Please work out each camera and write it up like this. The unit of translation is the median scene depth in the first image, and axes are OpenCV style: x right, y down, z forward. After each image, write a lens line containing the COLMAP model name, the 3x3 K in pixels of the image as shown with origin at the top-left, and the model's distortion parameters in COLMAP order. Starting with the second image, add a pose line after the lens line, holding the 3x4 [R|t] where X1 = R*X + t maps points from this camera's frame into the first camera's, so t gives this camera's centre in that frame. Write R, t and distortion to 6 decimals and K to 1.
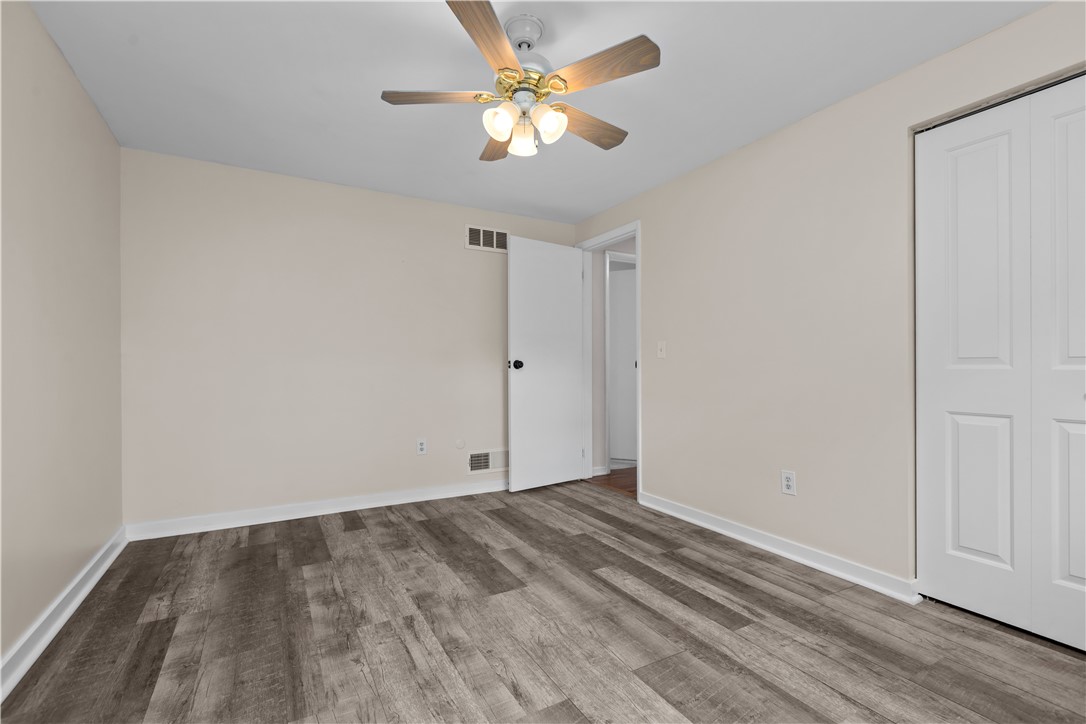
lens RADIAL K [[488.3, 0, 545.8], [0, 488.3, 359.4], [0, 0, 1]] dist [0.000870, -0.000267]
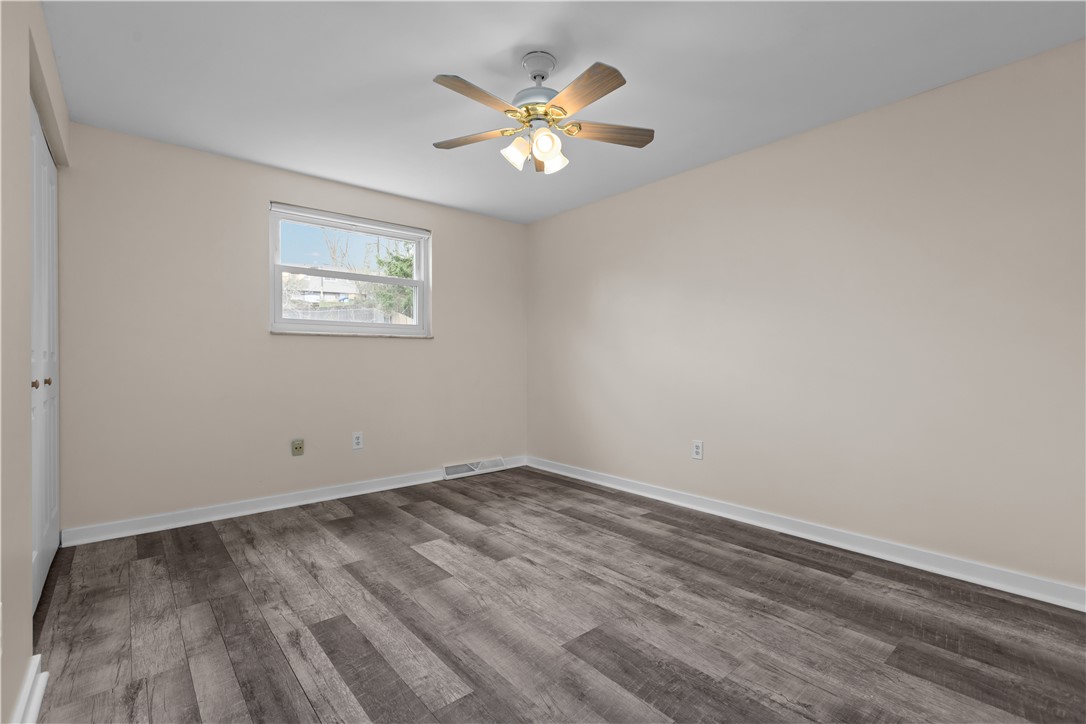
lens RADIAL K [[488.3, 0, 545.8], [0, 488.3, 359.4], [0, 0, 1]] dist [0.000870, -0.000267]
pose [[-0.981874, 0.000720, -0.189534, 0.148491], [0.003508, 0.999891, -0.014372, 0.030097], [0.189503, -0.014776, -0.981769, 1.981128]]
